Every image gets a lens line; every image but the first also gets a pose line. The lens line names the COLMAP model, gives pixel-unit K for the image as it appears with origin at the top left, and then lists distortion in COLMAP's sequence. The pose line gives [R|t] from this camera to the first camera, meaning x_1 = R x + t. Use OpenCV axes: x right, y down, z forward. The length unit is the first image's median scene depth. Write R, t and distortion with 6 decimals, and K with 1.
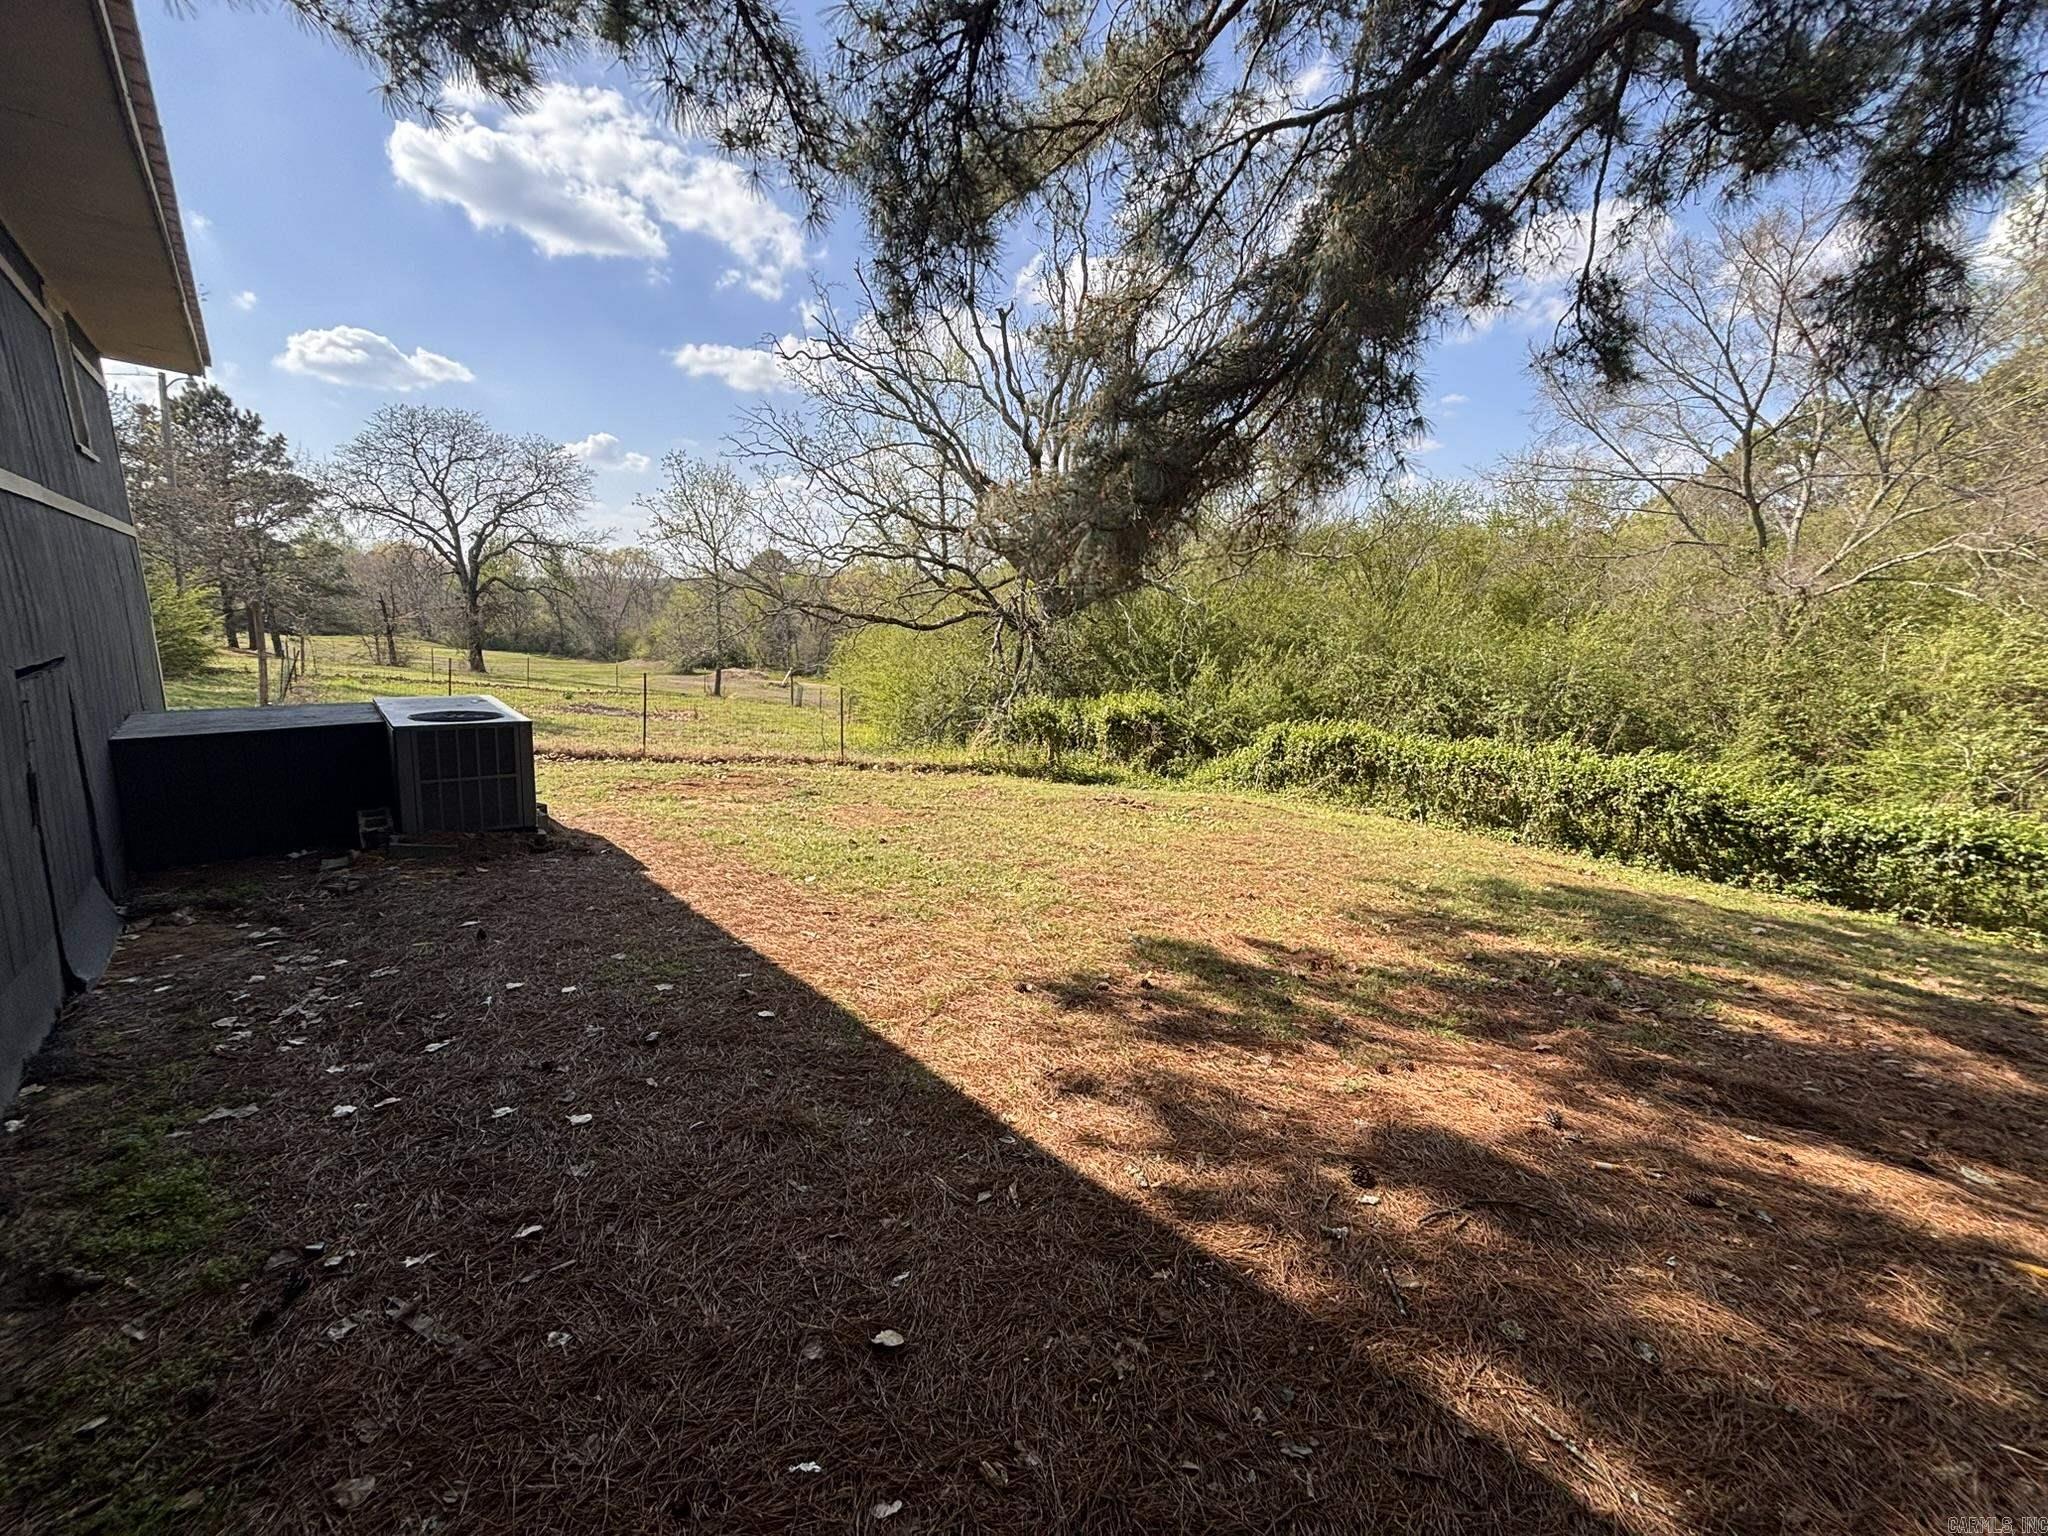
lens RADIAL K [[821.1, 0, 1012.5], [0, 821.1, 765.8], [0, 0, 1]] dist [0.001359, 0.000176]
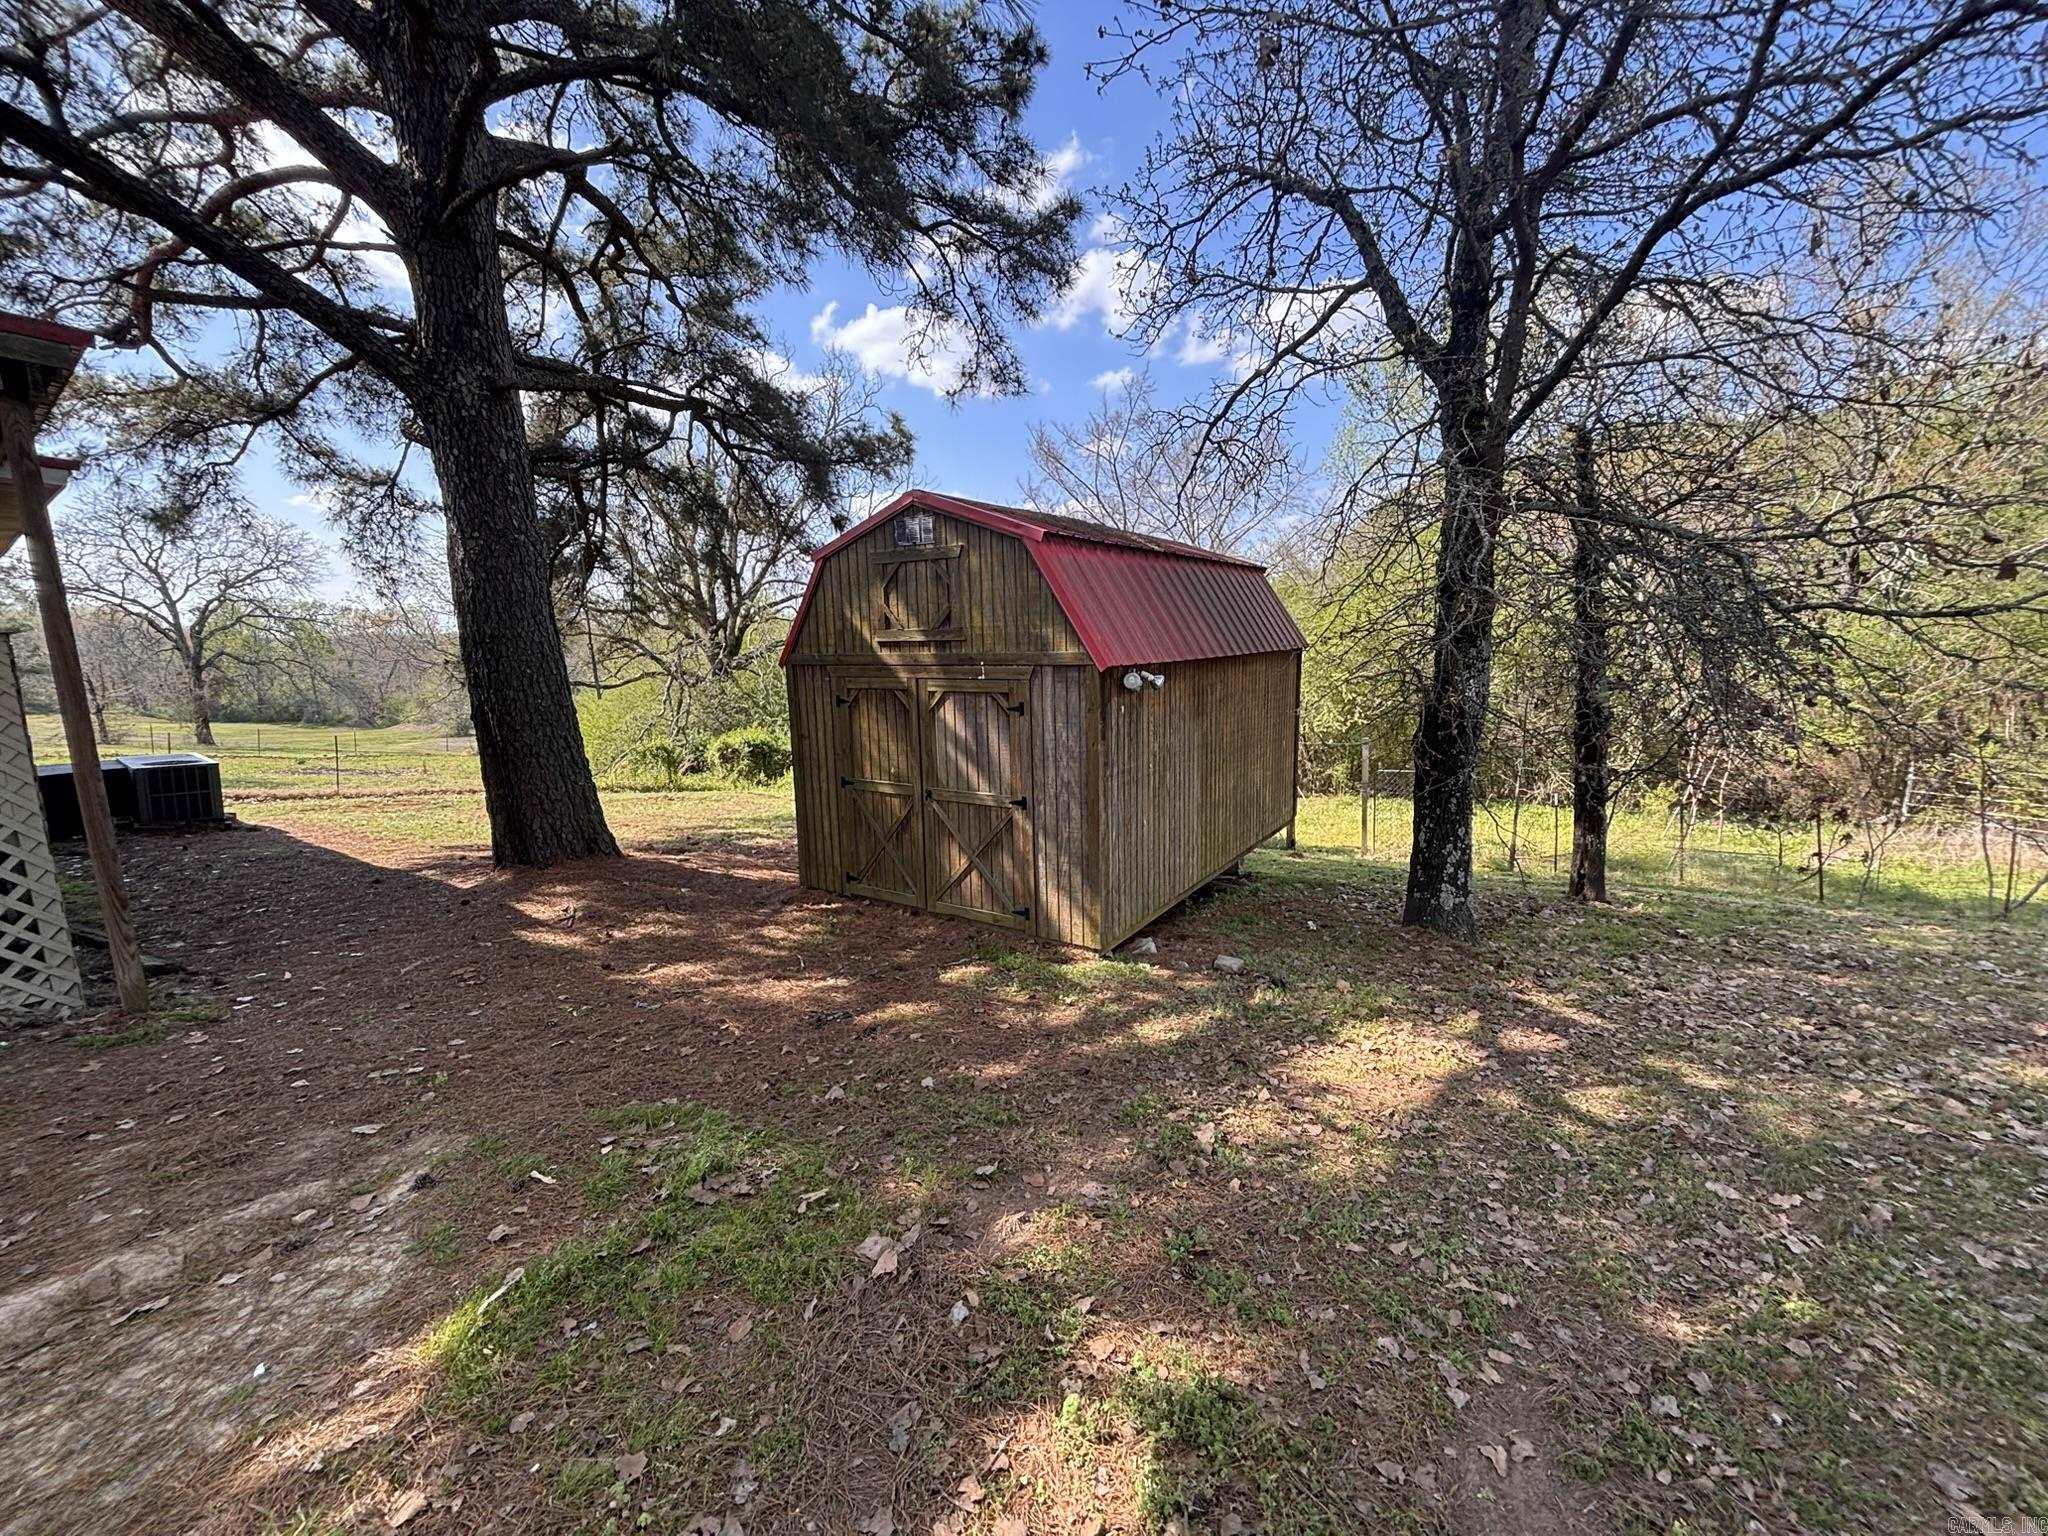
lens RADIAL K [[821.1, 0, 1036.7], [0, 821.1, 768.4], [0, 0, 1]] dist [0.001359, 0.000176]
pose [[0.976216, -0.066604, 0.206316, 0.136117], [0.075353, 0.996548, -0.034834, 0.025968], [-0.203283, 0.049552, 0.977865, -0.195080]]
